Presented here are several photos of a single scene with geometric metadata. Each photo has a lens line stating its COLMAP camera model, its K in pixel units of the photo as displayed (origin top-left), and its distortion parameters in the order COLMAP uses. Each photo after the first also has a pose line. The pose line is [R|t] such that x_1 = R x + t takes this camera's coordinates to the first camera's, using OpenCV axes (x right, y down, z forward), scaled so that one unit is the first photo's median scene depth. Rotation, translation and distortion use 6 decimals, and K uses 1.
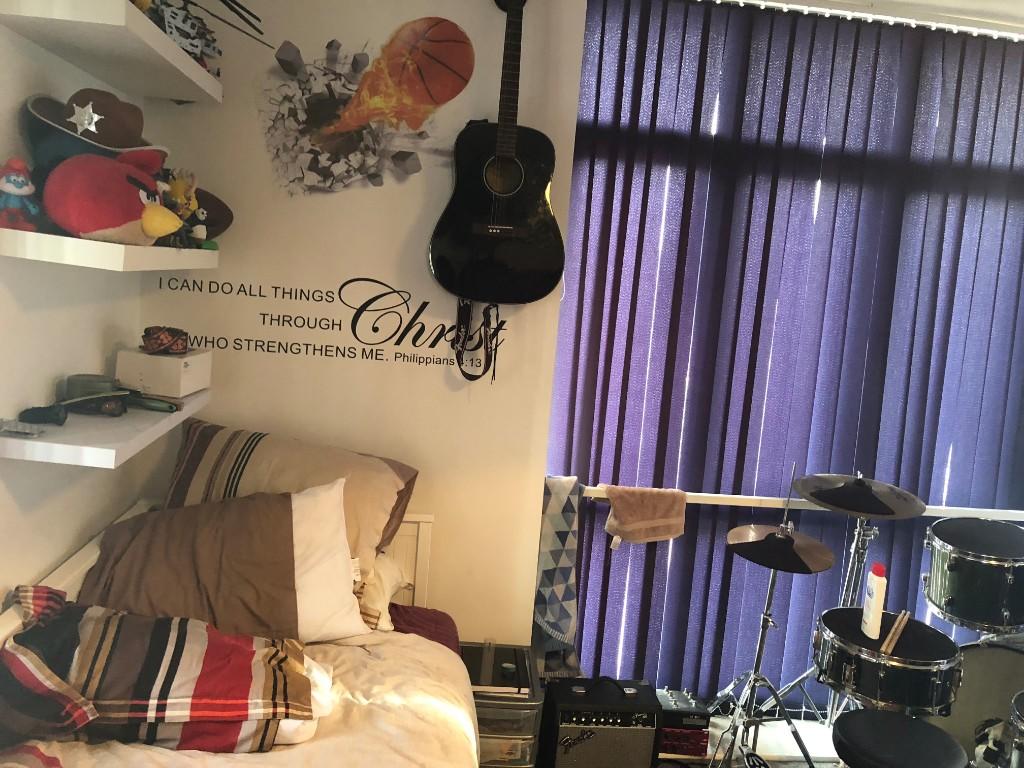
lens RADIAL K [[817.4, 0, 512.0], [0, 817.4, 384.0], [0, 0, 1]] dist [0.003108, 0.003961]
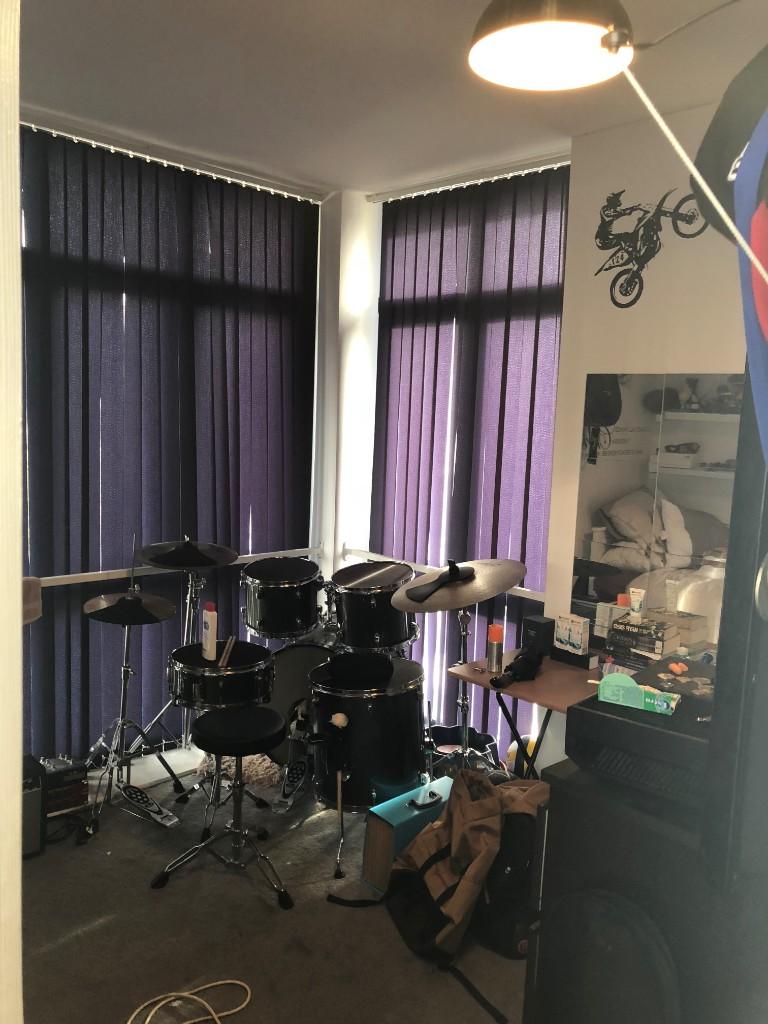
lens RADIAL K [[833.2, 0, 384.0], [0, 833.2, 512.0], [0, 0, 1]] dist [0.106777, -0.242662]
pose [[0.789164, -0.121300, 0.602085, -0.094114], [0.102336, 0.992569, 0.065836, 0.019743], [-0.605597, 0.009659, 0.795713, -0.181902]]
